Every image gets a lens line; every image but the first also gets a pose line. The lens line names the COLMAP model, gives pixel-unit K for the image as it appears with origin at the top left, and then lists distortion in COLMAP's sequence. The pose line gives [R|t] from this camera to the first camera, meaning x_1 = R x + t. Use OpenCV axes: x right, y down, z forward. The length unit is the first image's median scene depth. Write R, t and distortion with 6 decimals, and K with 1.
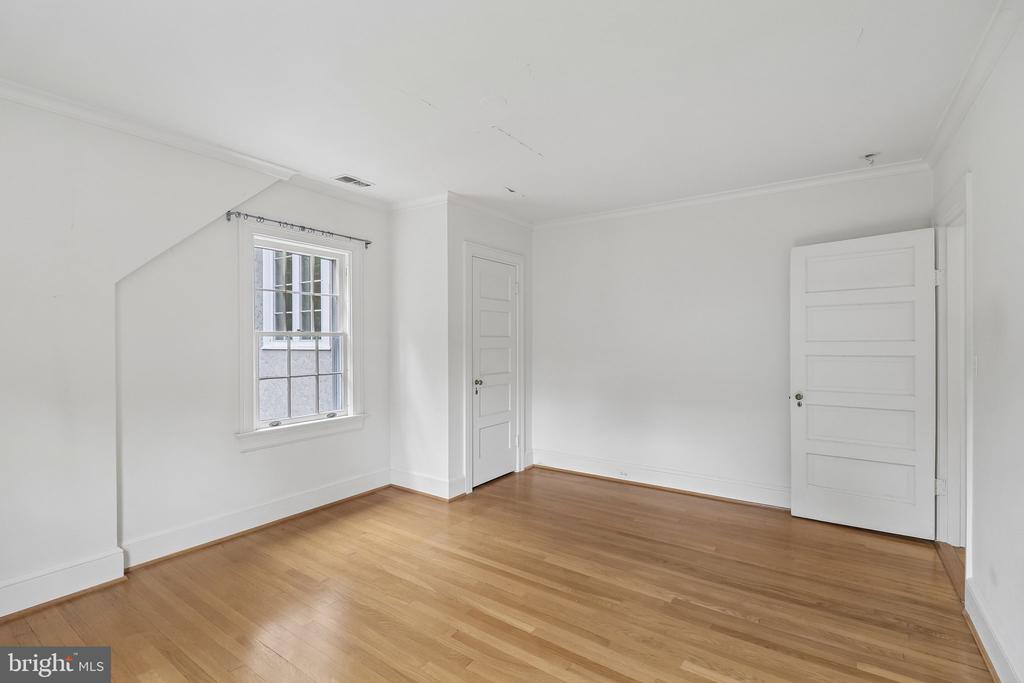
lens RADIAL K [[479.2, 0, 504.0], [0, 479.2, 337.8], [0, 0, 1]] dist [-0.003550, -0.003787]
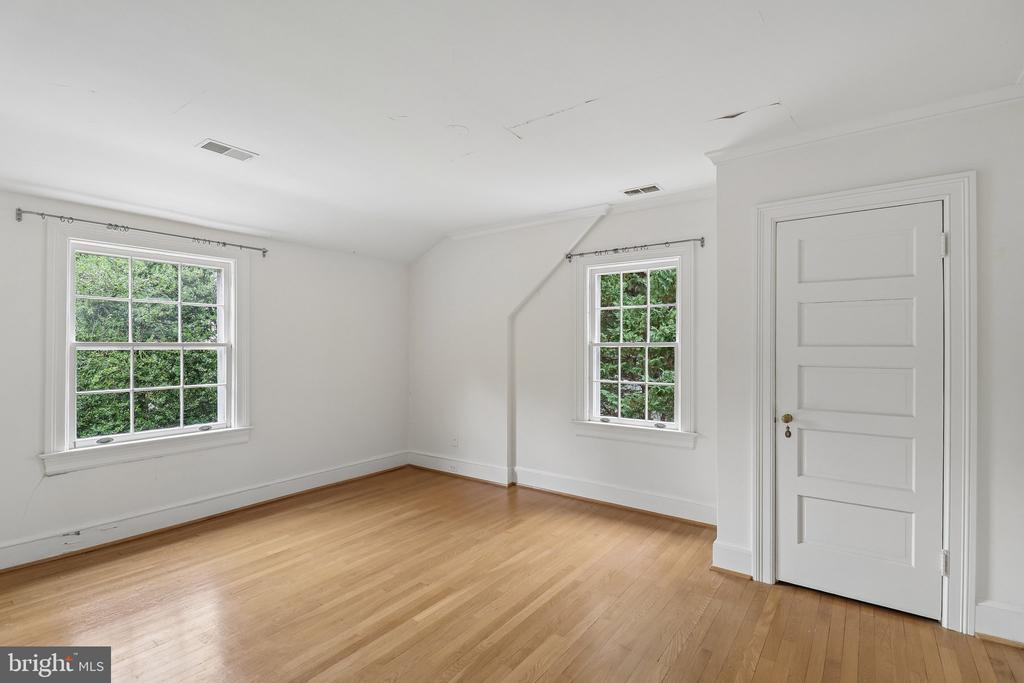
lens RADIAL K [[479.2, 0, 504.9], [0, 479.2, 345.4], [0, 0, 1]] dist [-0.003550, -0.003787]
pose [[-0.029376, -0.004782, -0.999557, 0.777198], [-0.007670, 0.999960, -0.004558, 0.001443], [0.999539, 0.007533, -0.029411, 0.848605]]
